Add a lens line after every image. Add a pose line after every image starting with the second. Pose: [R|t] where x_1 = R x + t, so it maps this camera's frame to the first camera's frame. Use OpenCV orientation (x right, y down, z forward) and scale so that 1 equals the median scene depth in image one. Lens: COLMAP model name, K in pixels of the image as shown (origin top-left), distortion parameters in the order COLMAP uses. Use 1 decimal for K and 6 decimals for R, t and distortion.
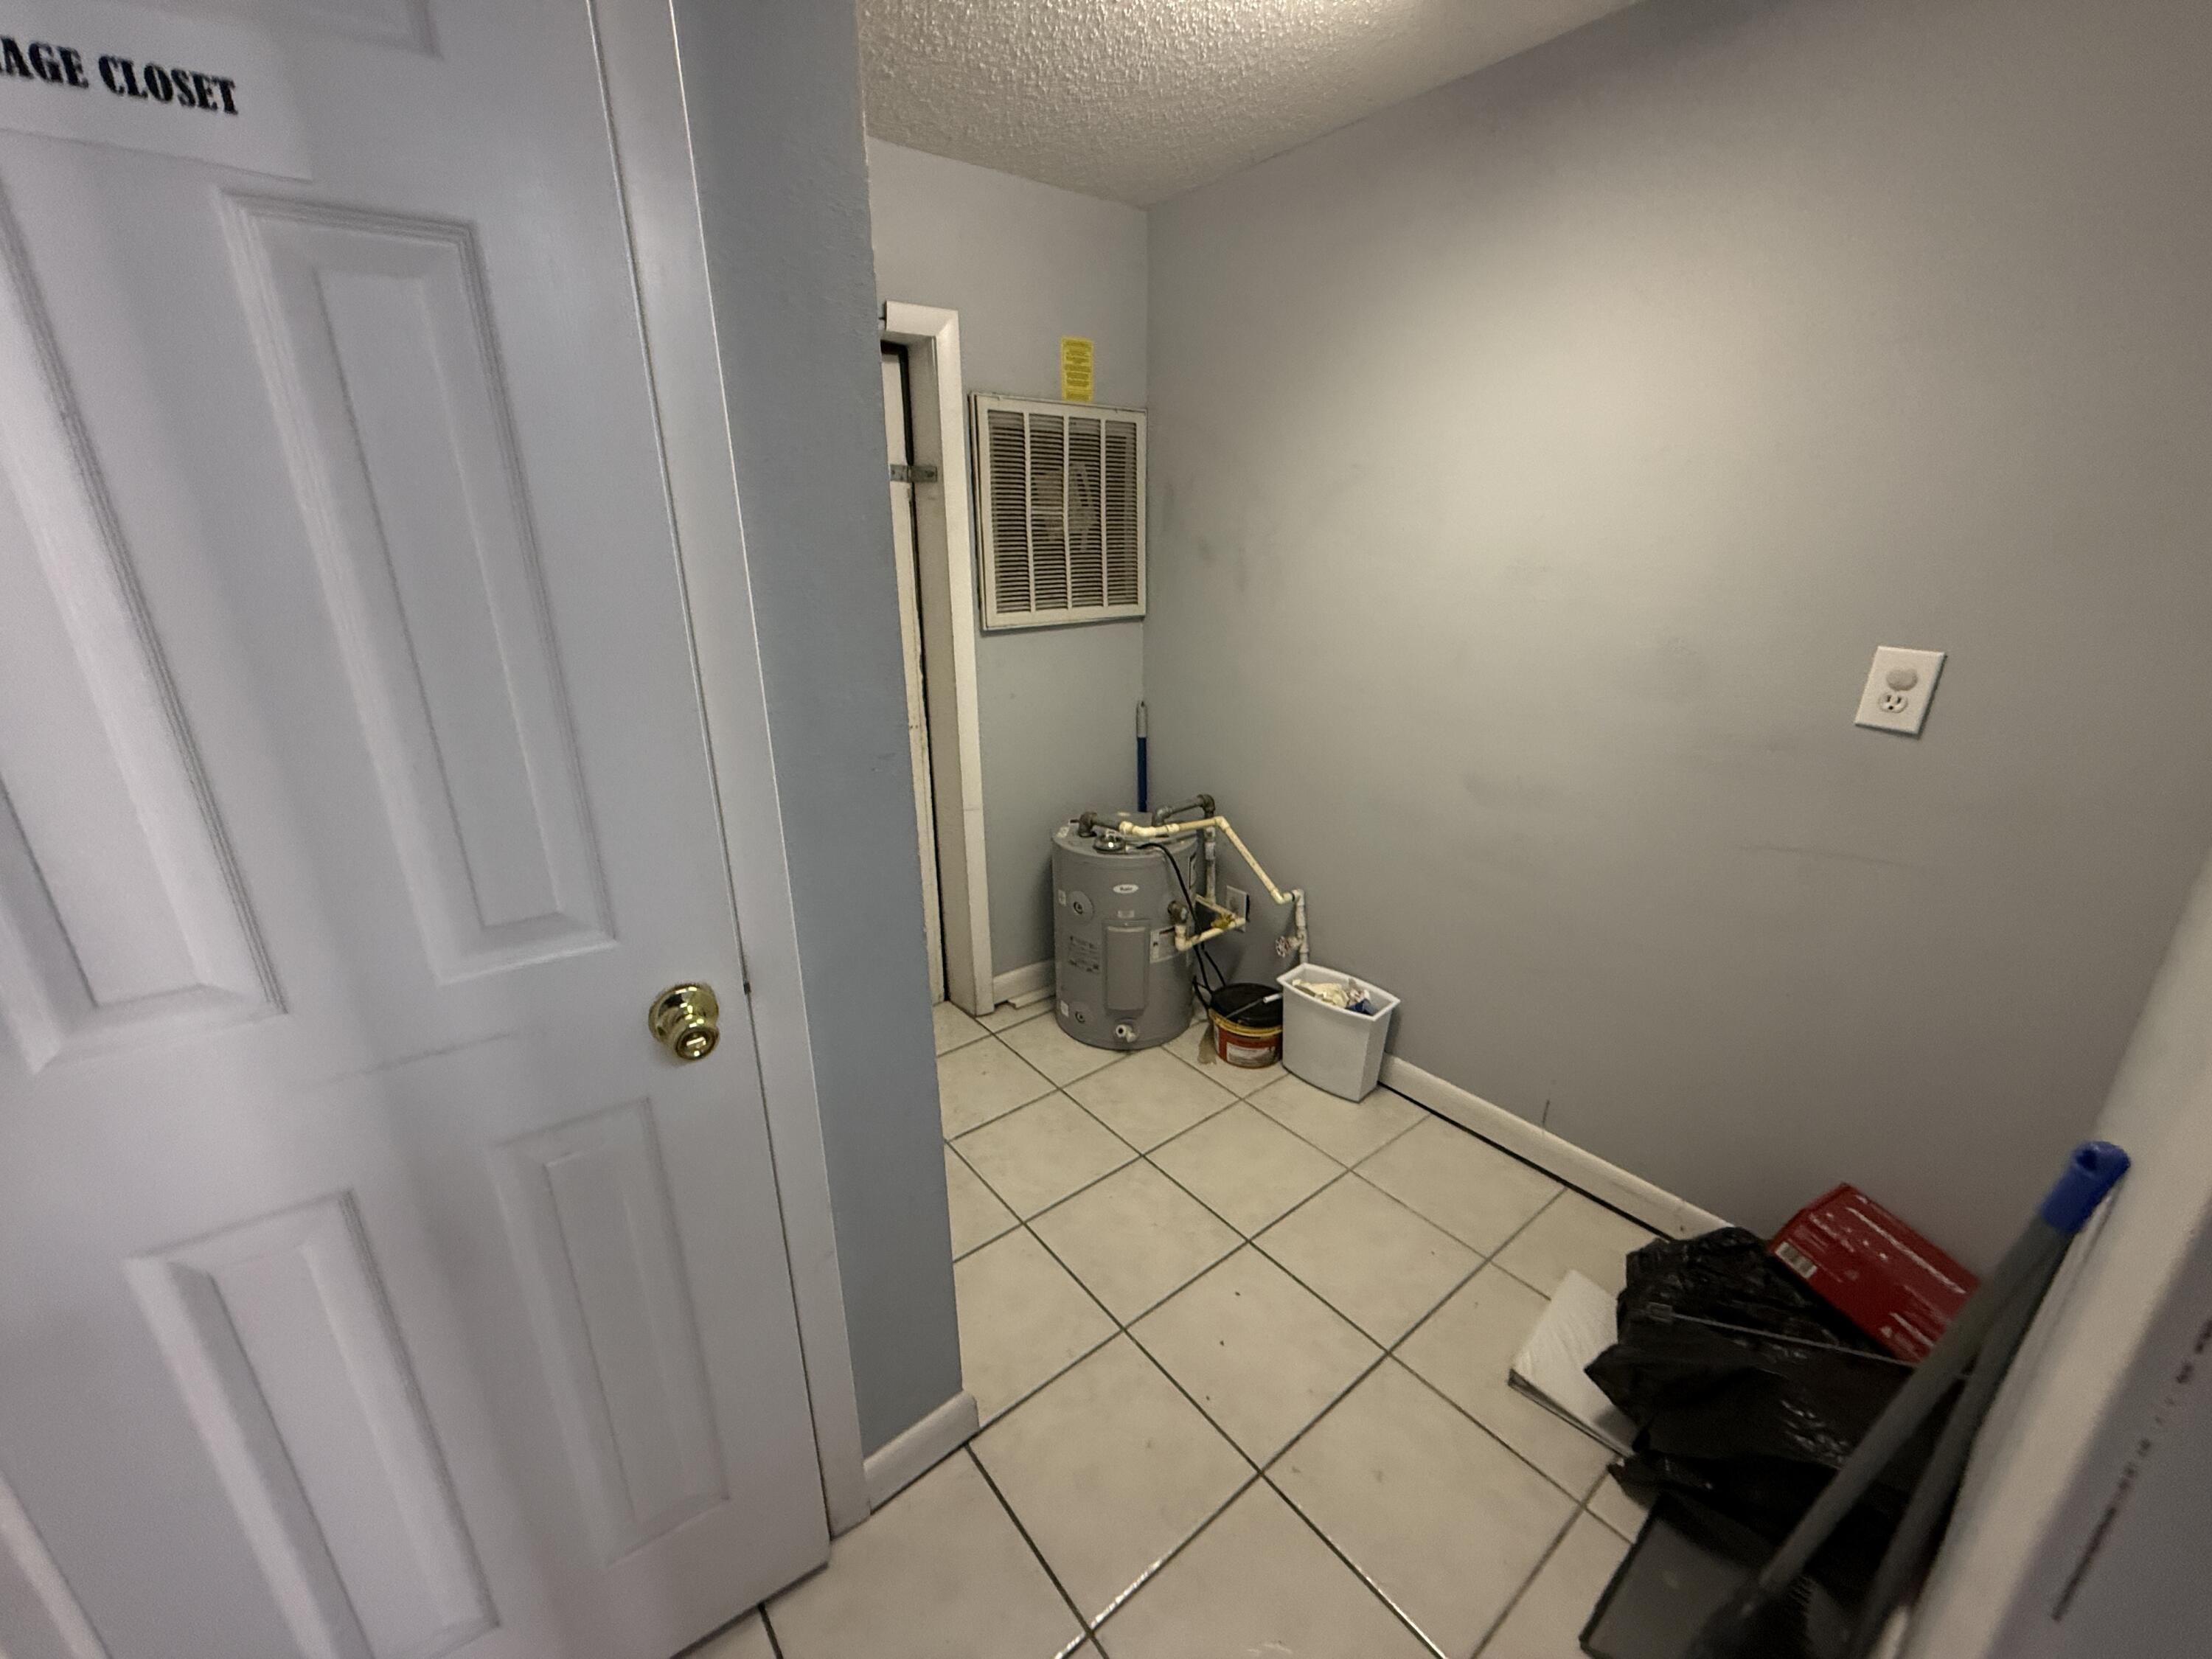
lens RADIAL K [[881.6, 0, 1104.1], [0, 881.6, 827.9], [0, 0, 1]] dist [0.001867, -0.001473]
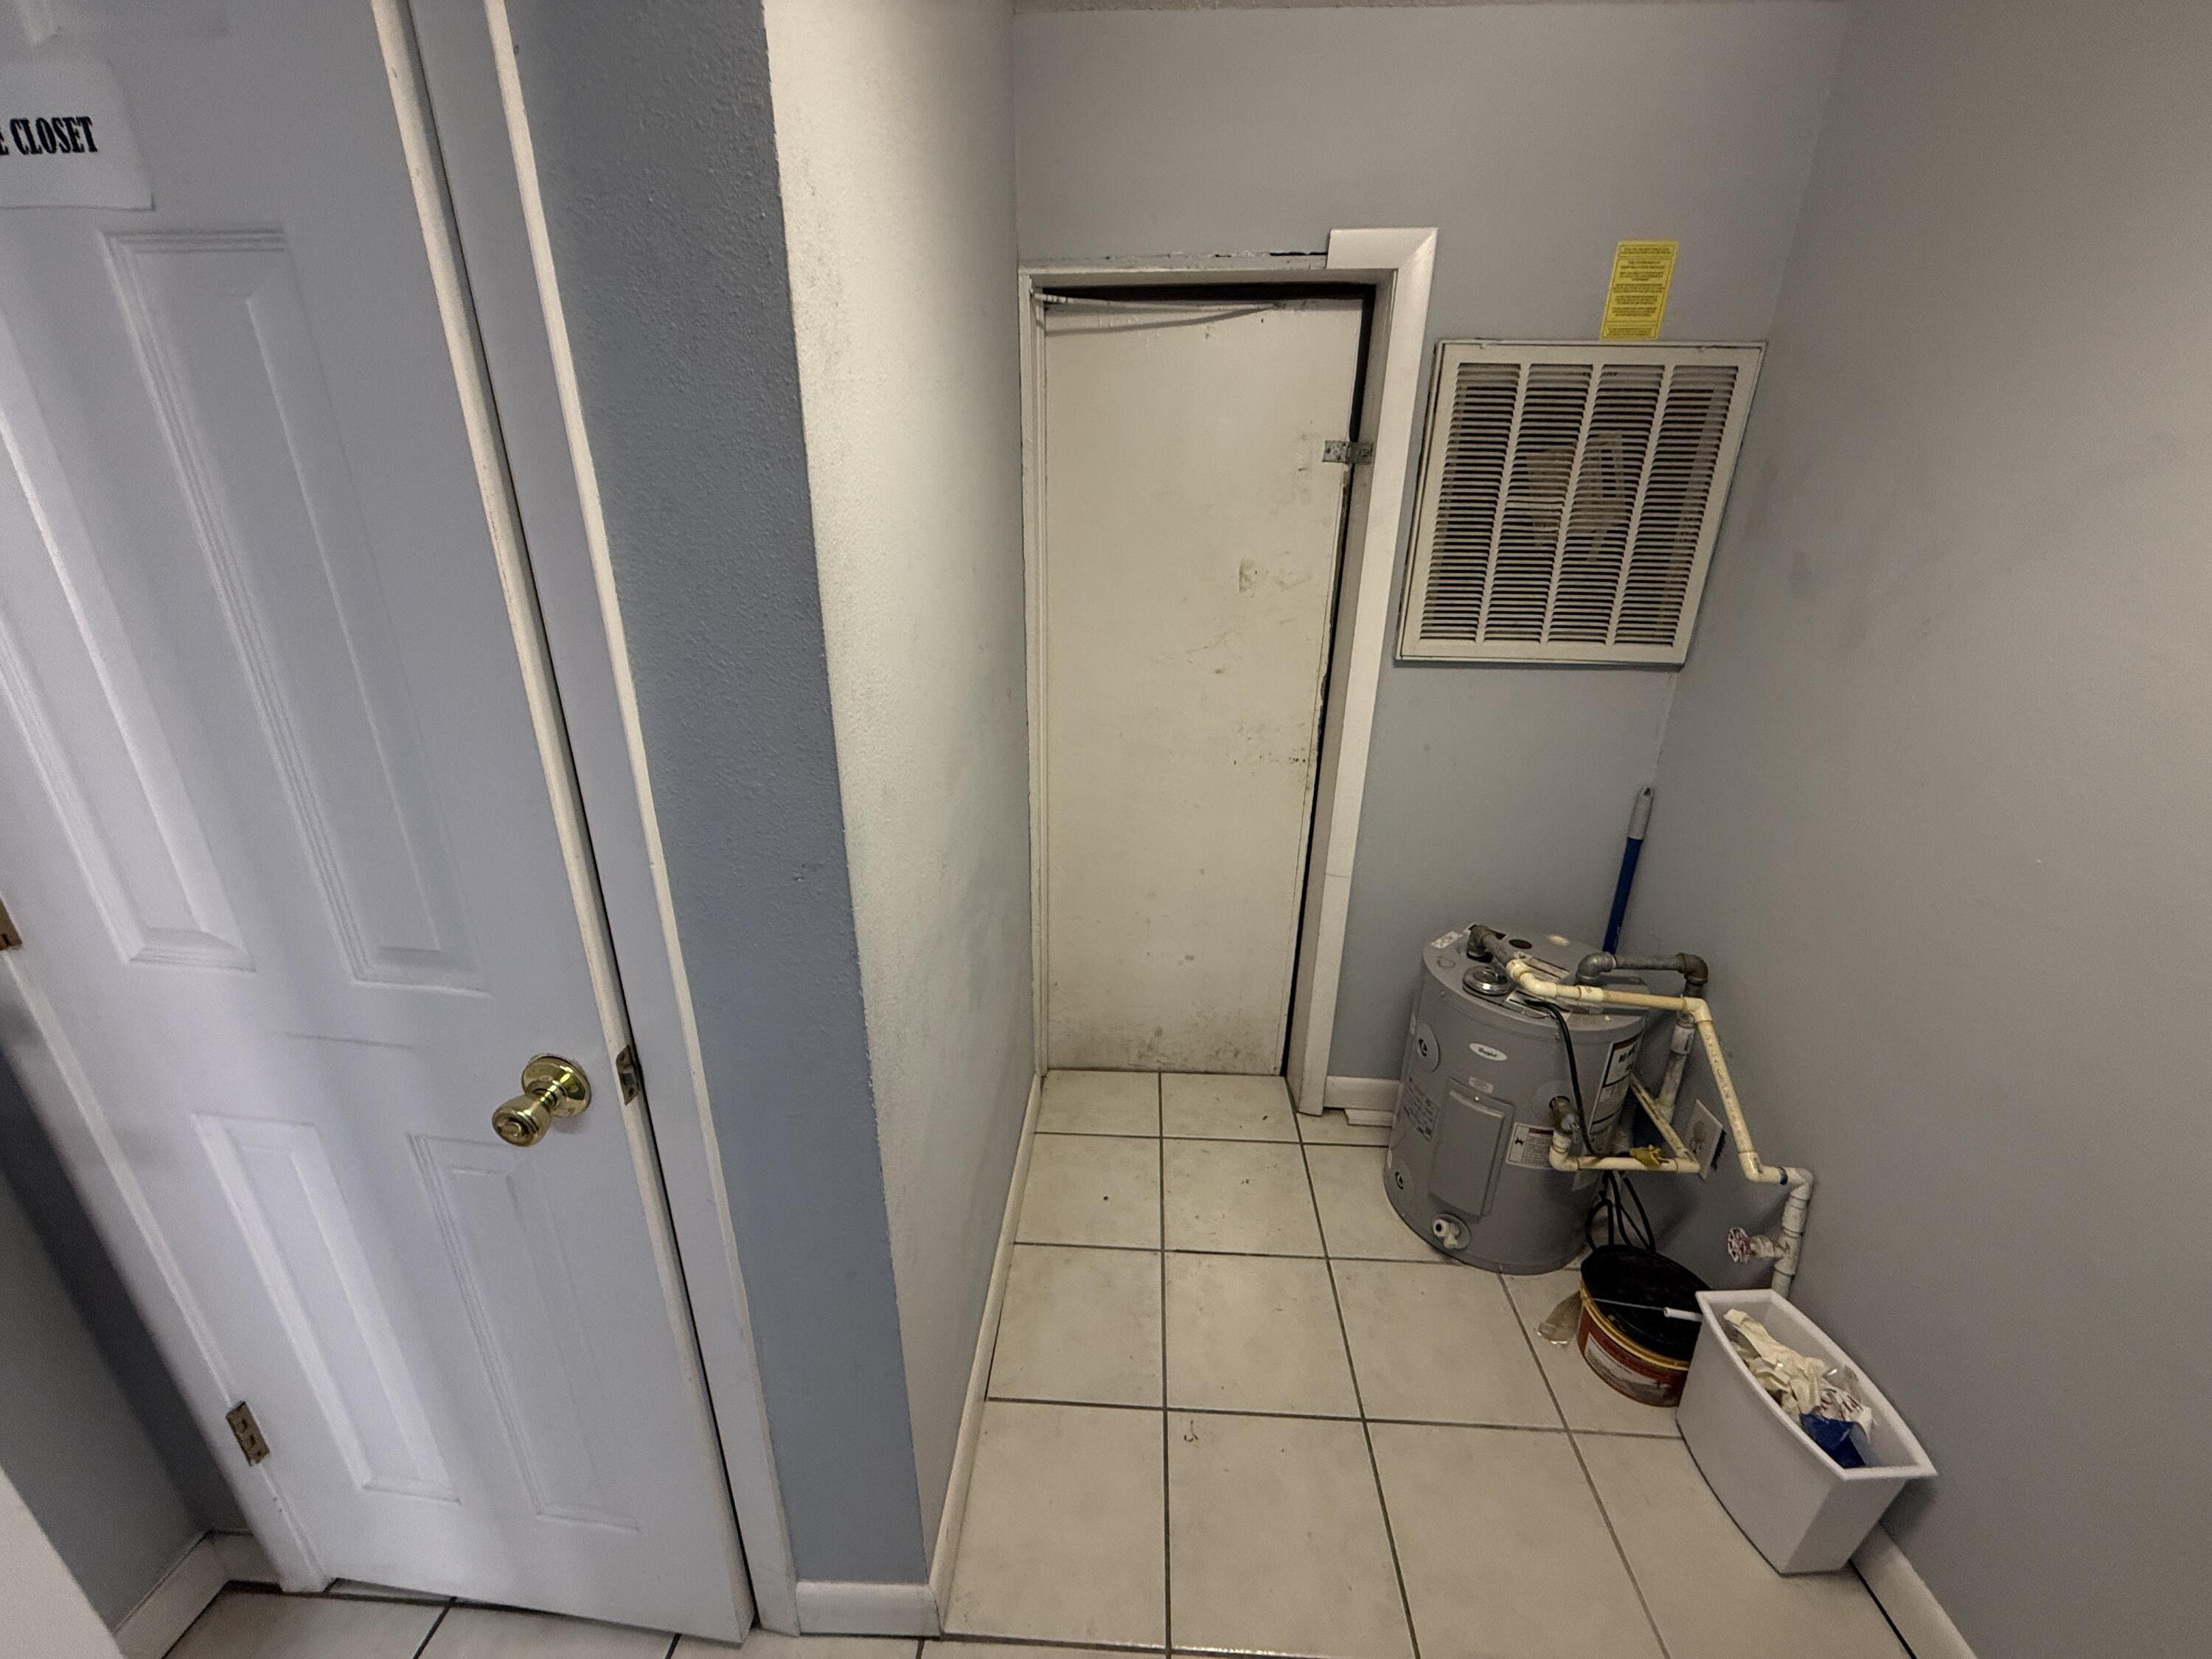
lens RADIAL K [[881.6, 0, 1103.5], [0, 881.6, 826.9], [0, 0, 1]] dist [0.001867, -0.001473]
pose [[0.748918, 0.256655, -0.610942, 0.175493], [-0.231102, 0.965226, 0.122195, -0.116786], [0.621058, 0.049676, 0.782188, 0.248025]]
